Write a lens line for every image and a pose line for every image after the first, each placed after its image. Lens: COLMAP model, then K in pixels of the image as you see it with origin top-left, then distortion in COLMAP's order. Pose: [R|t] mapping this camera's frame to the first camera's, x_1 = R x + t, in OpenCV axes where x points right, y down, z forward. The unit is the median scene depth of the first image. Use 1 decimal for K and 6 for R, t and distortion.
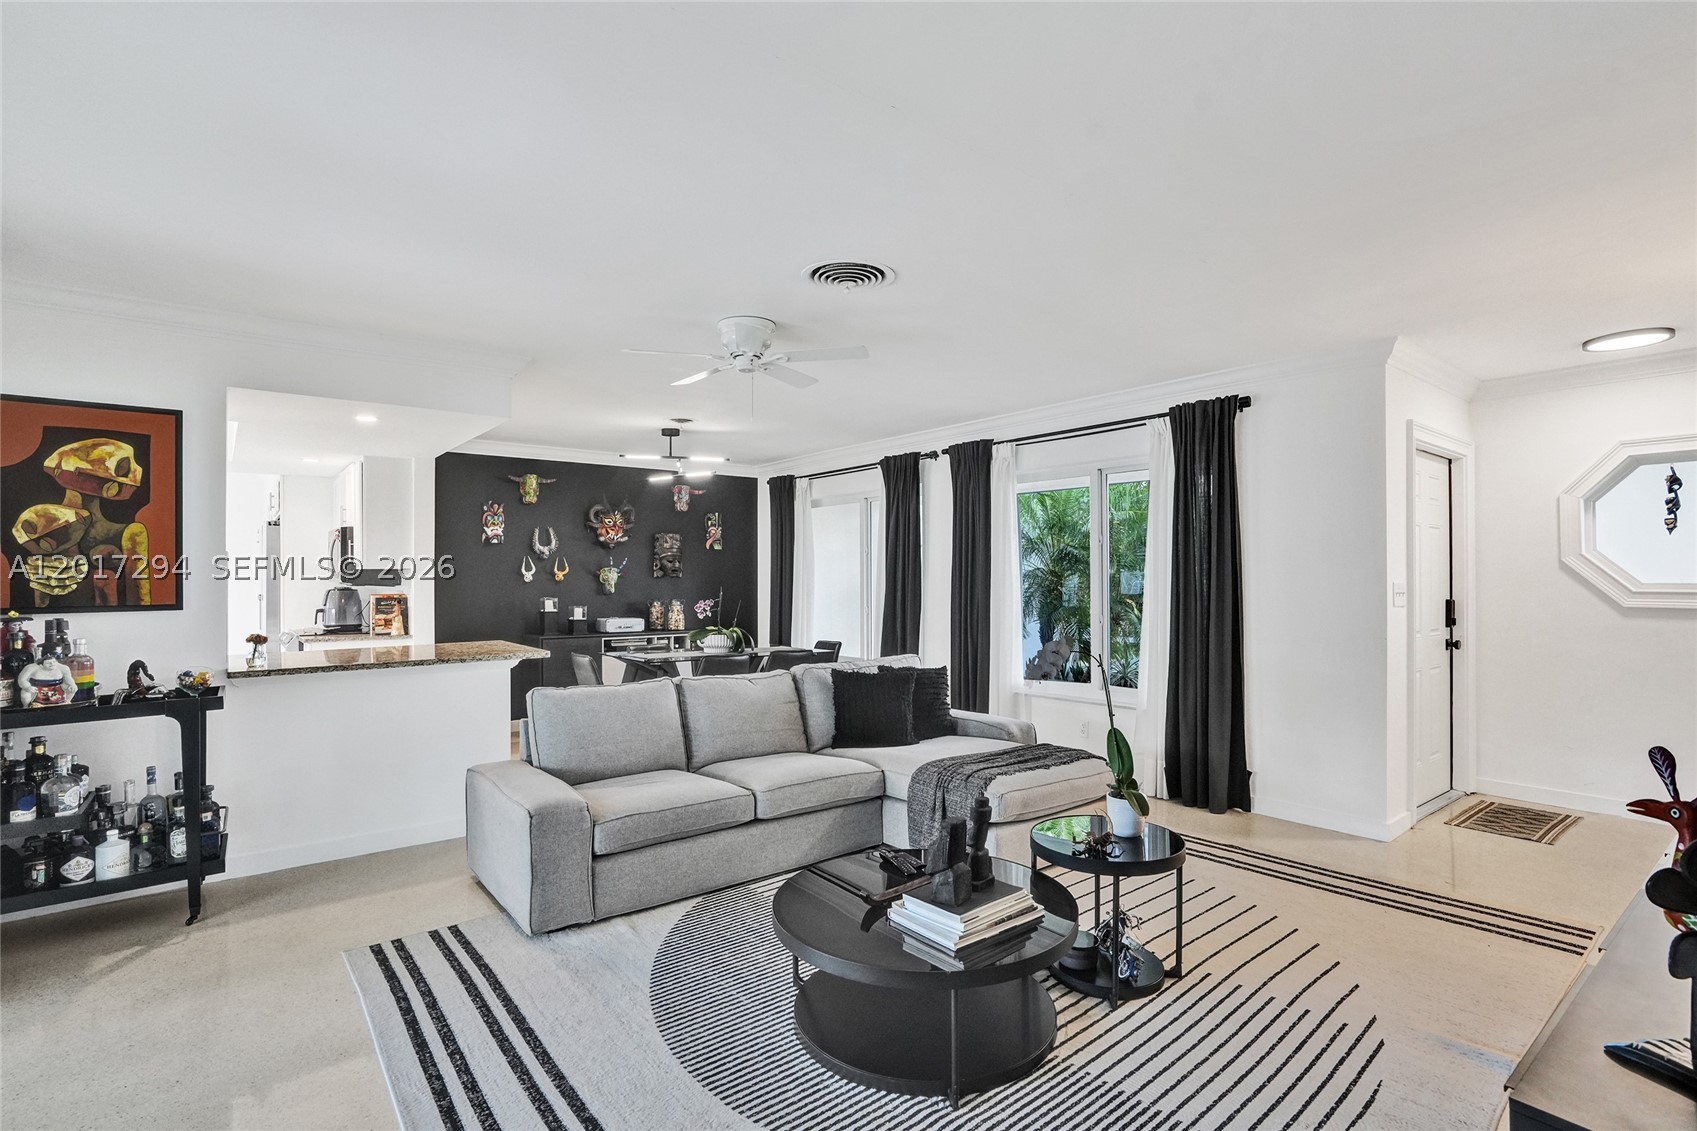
lens RADIAL K [[798.5, 0, 834.0], [0, 798.5, 579.3], [0, 0, 1]] dist [-0.038193, 0.000819]
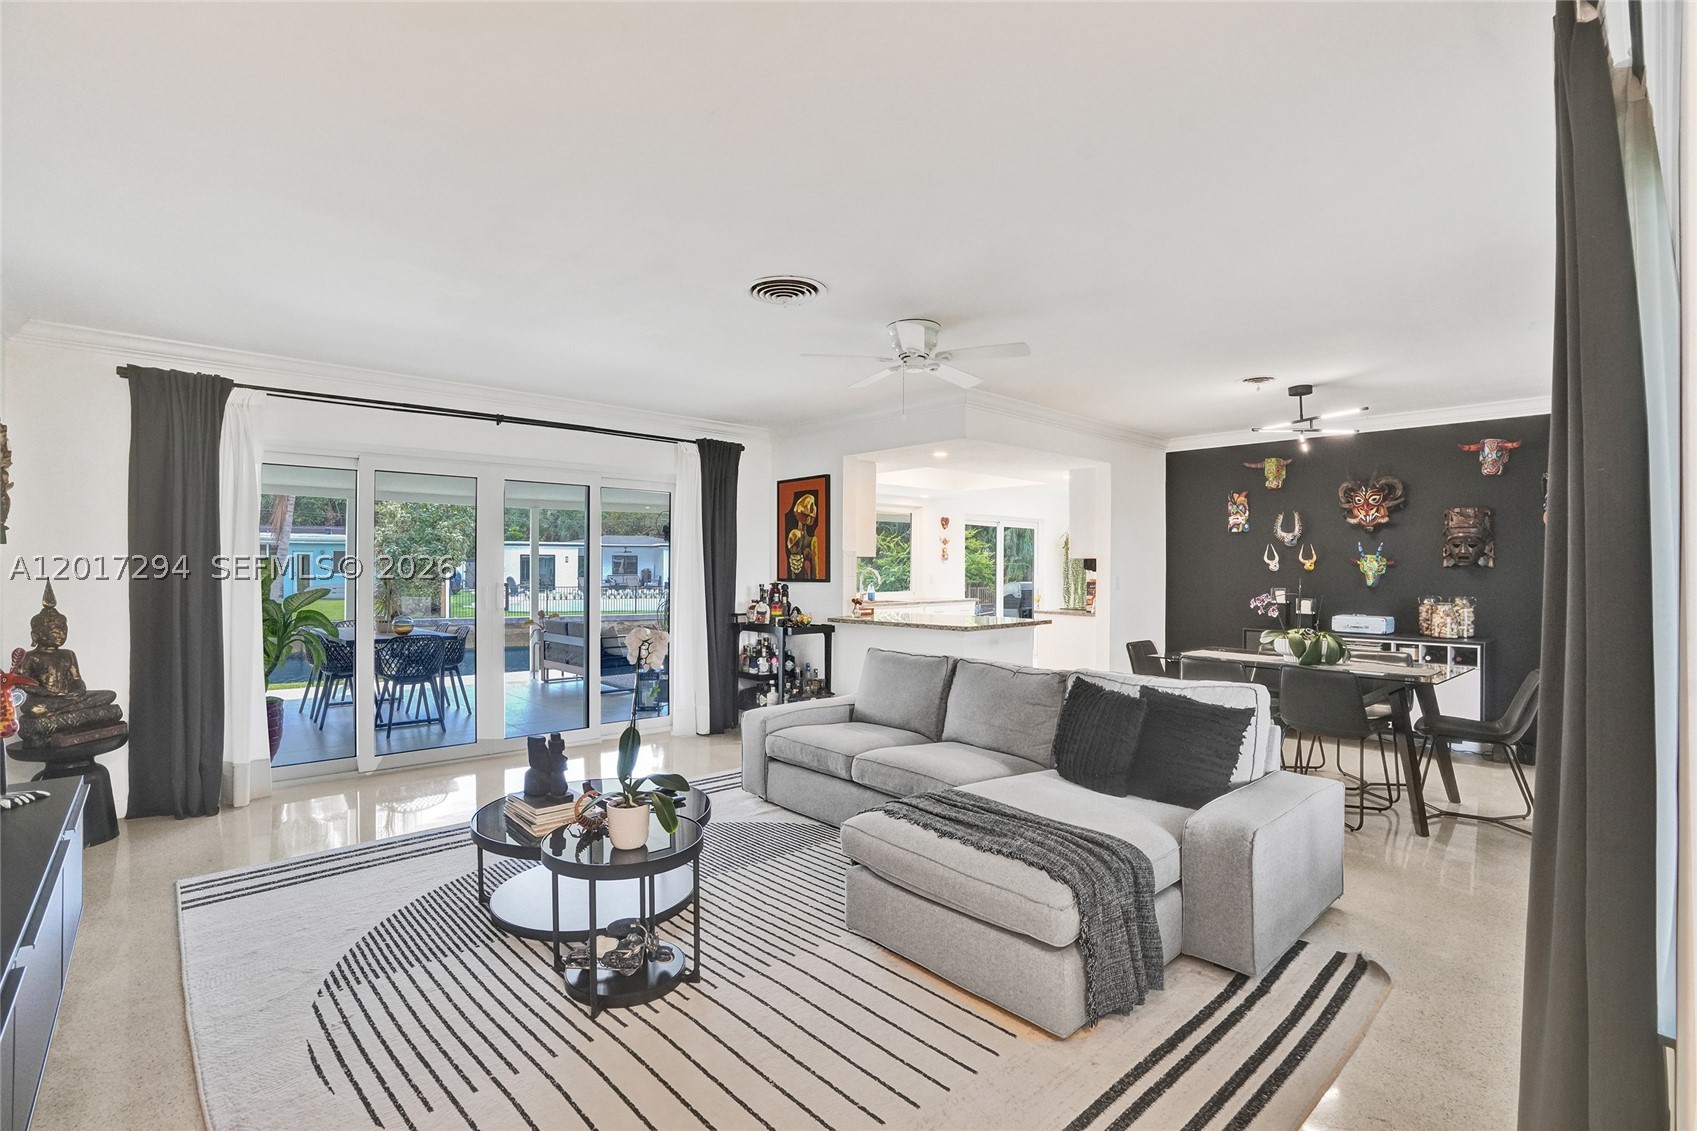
lens RADIAL K [[798.5, 0, 911.8], [0, 798.5, 555.2], [0, 0, 1]] dist [-0.038193, 0.000819]
pose [[0.115794, -0.009388, -0.993229, 1.066606], [-0.006451, 0.999927, -0.010204, -0.007036], [0.993252, 0.007589, 0.115725, 0.976882]]
